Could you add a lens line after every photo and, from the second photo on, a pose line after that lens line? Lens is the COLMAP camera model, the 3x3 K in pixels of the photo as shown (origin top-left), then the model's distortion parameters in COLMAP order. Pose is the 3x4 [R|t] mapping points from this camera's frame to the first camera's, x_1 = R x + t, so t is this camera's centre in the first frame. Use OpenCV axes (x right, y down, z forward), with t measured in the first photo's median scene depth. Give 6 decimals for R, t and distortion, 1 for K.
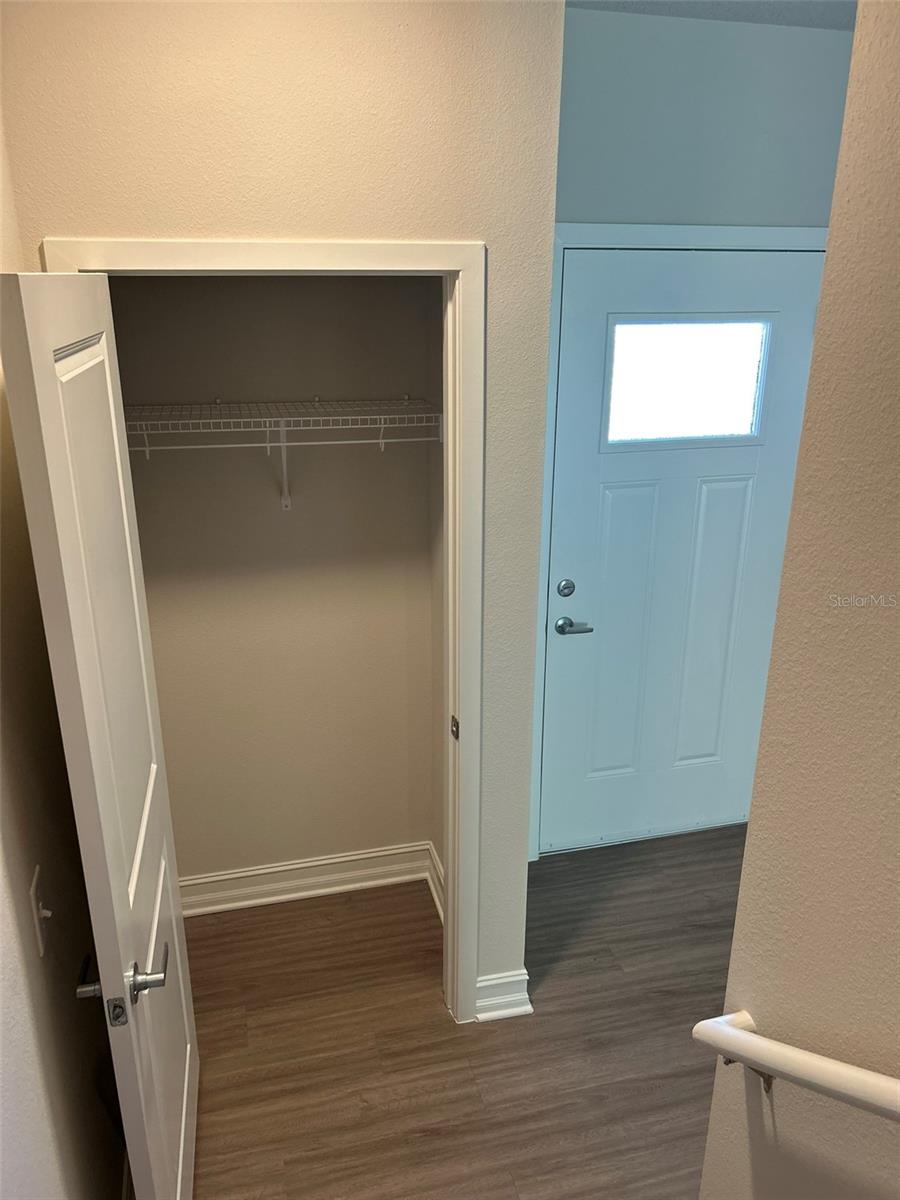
lens RADIAL K [[898.6, 0, 453.5], [0, 898.6, 597.7], [0, 0, 1]] dist [0.037631, -0.046831]
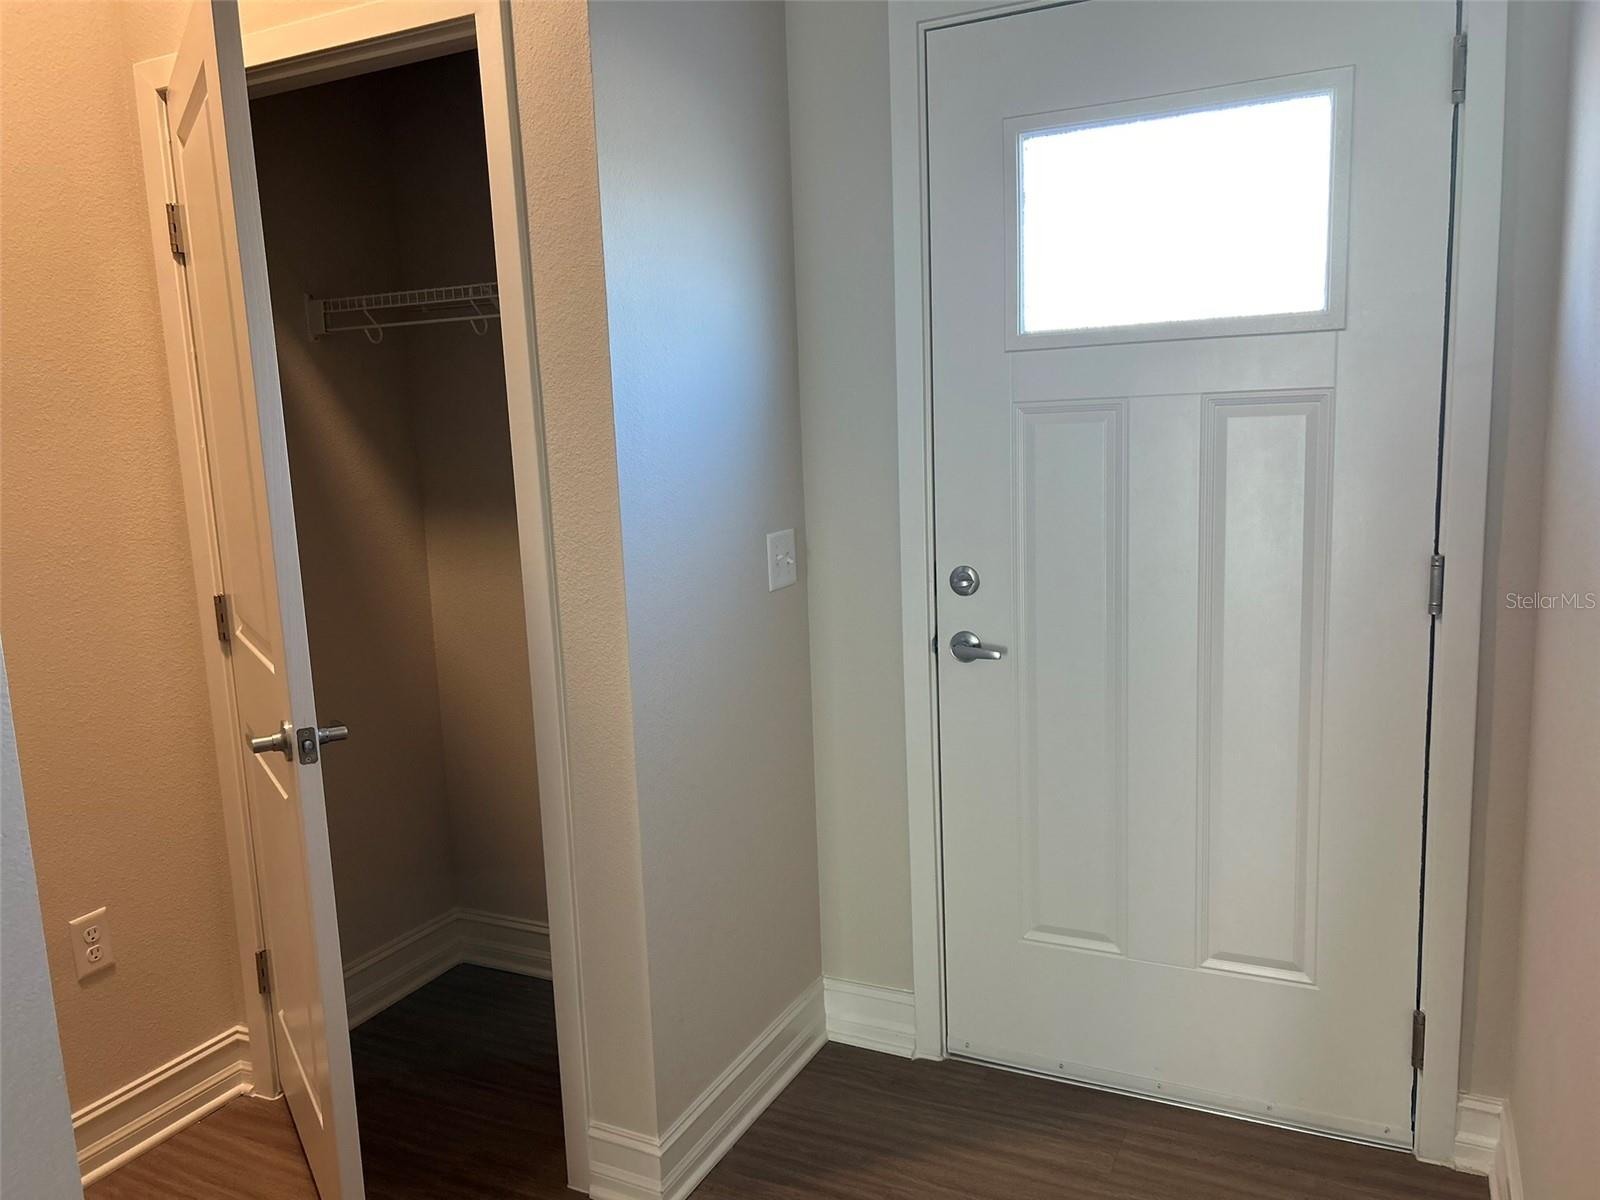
lens RADIAL K [[1198.2, 0, 788.8], [0, 1198.2, 604.2], [0, 0, 1]] dist [0.037631, -0.046831]
pose [[0.755138, 0.063711, -0.652463, 0.562280], [-0.175493, 0.978588, -0.107553, 0.111559], [0.631640, 0.195720, 0.750150, 0.321942]]
